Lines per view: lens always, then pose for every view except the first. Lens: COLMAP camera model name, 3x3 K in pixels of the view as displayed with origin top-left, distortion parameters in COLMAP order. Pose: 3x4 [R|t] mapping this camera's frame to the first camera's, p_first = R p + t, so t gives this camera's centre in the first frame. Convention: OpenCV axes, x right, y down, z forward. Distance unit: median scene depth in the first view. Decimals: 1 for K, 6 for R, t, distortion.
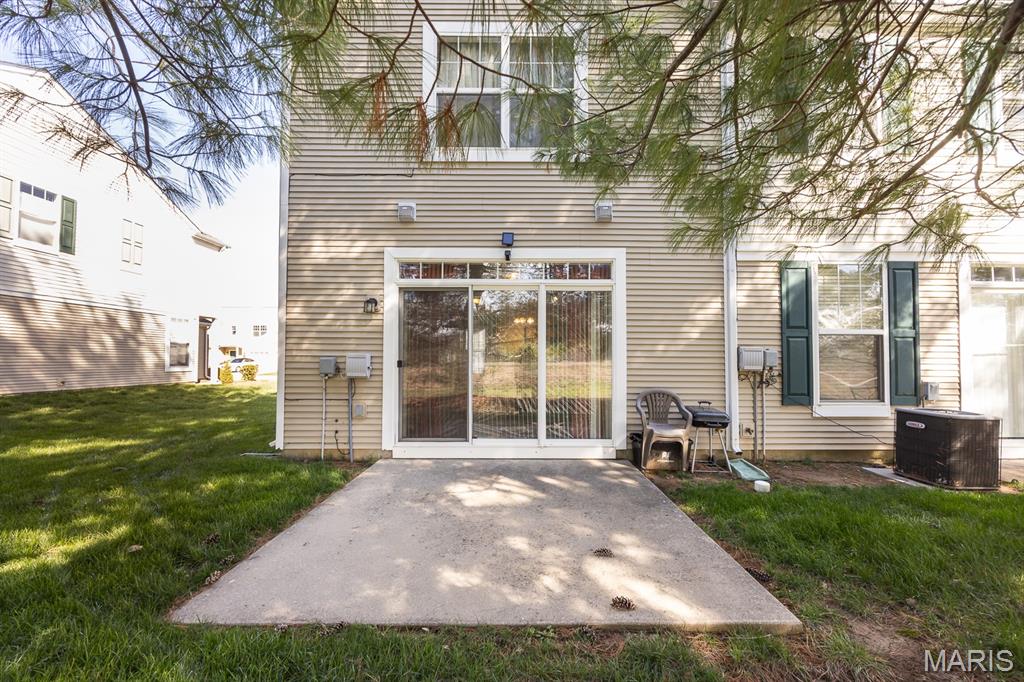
lens RADIAL K [[419.1, 0, 511.6], [0, 419.1, 336.6], [0, 0, 1]] dist [-0.002408, -0.000338]
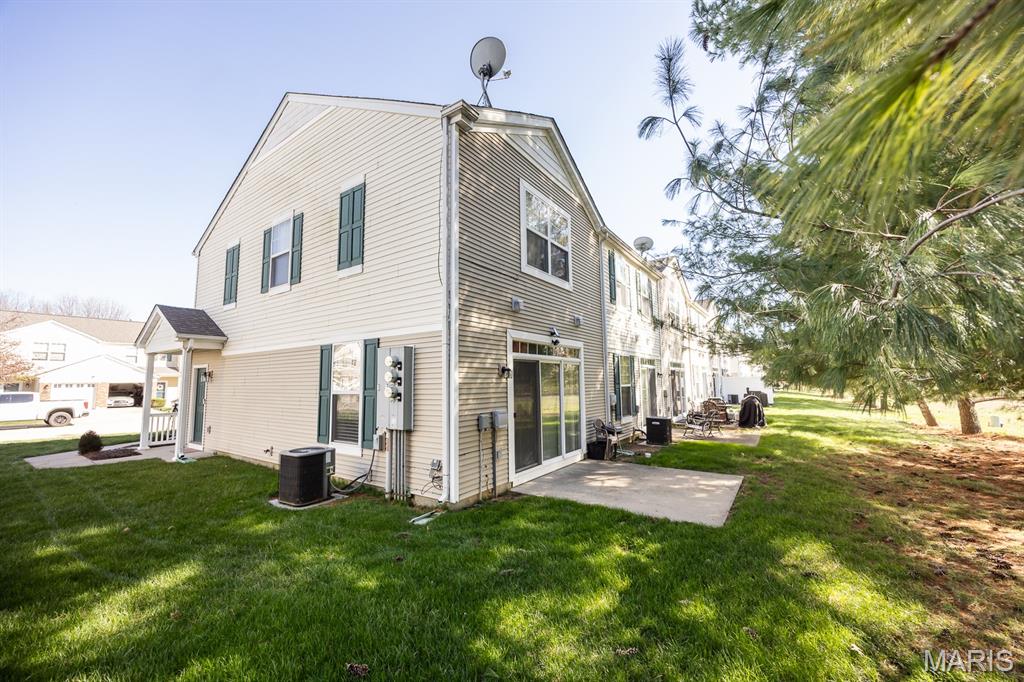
lens RADIAL K [[392.3, 0, 510.6], [0, 392.3, 342.3], [0, 0, 1]] dist [-0.000292, -0.000019]
pose [[0.579510, 0.070895, 0.811876, -1.319721], [0.005479, 0.995848, -0.090871, -0.054455], [-0.814947, 0.057110, 0.576715, 0.263254]]
